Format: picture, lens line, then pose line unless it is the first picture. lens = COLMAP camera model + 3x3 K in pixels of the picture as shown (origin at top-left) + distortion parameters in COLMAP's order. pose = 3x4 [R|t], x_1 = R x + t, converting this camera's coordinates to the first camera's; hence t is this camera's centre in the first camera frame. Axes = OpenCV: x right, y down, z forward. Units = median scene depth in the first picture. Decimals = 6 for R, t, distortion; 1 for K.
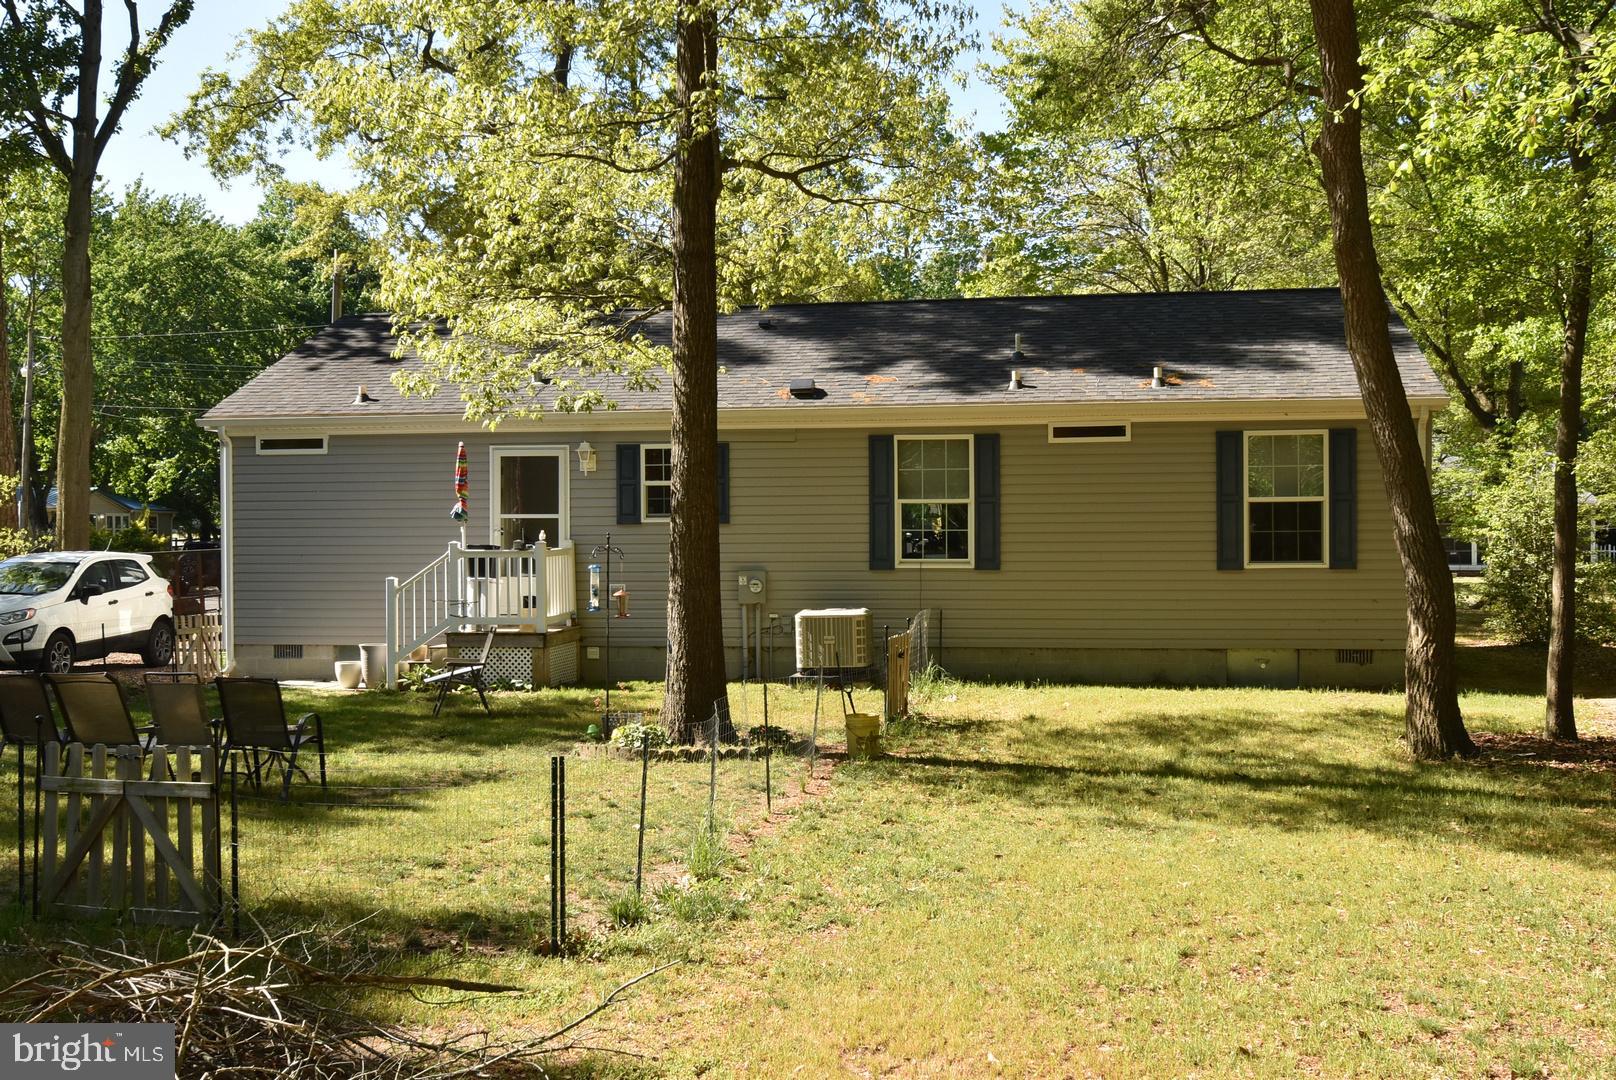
lens RADIAL K [[1724.1, 0, 808.0], [0, 1724.1, 539.2], [0, 0, 1]] dist [0.007775, 0.000000]
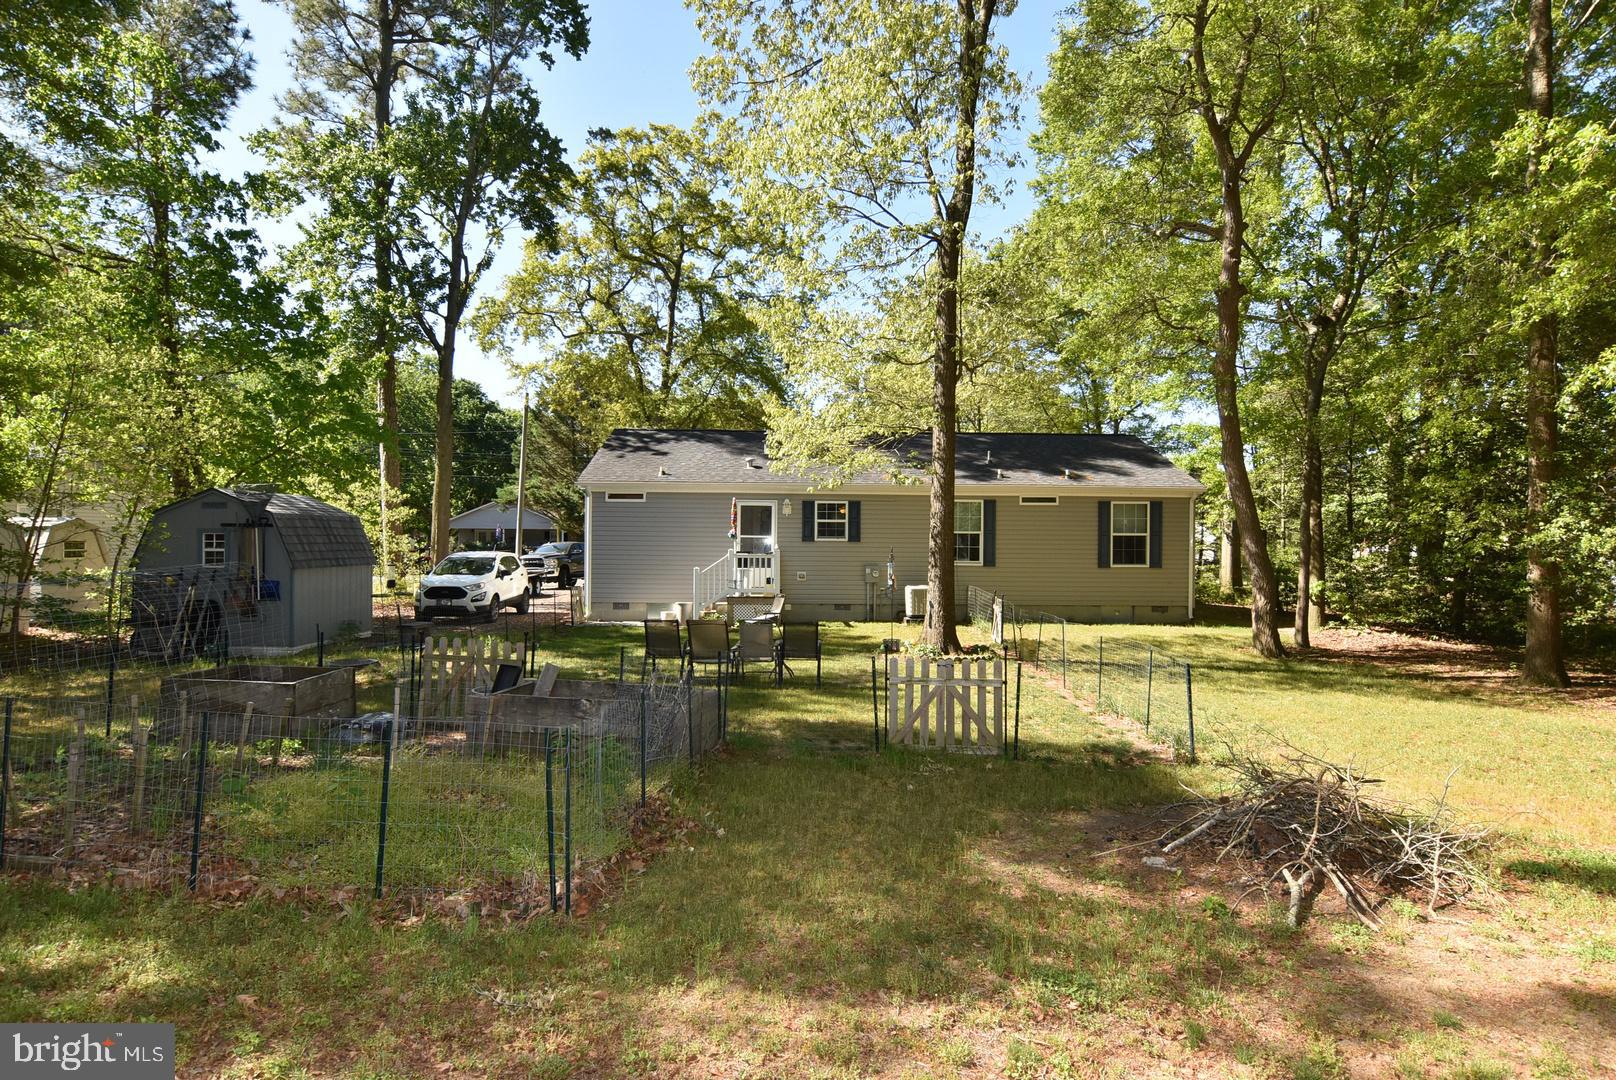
lens RADIAL K [[857.7, 0, 808.2], [0, 857.7, 546.2], [0, 0, 1]] dist [-0.009634, -0.007833]
pose [[0.981542, 0.014217, 0.190719, -0.290935], [-0.013338, 0.999894, -0.005893, 0.002395], [-0.190782, 0.003240, 0.981627, 0.042601]]
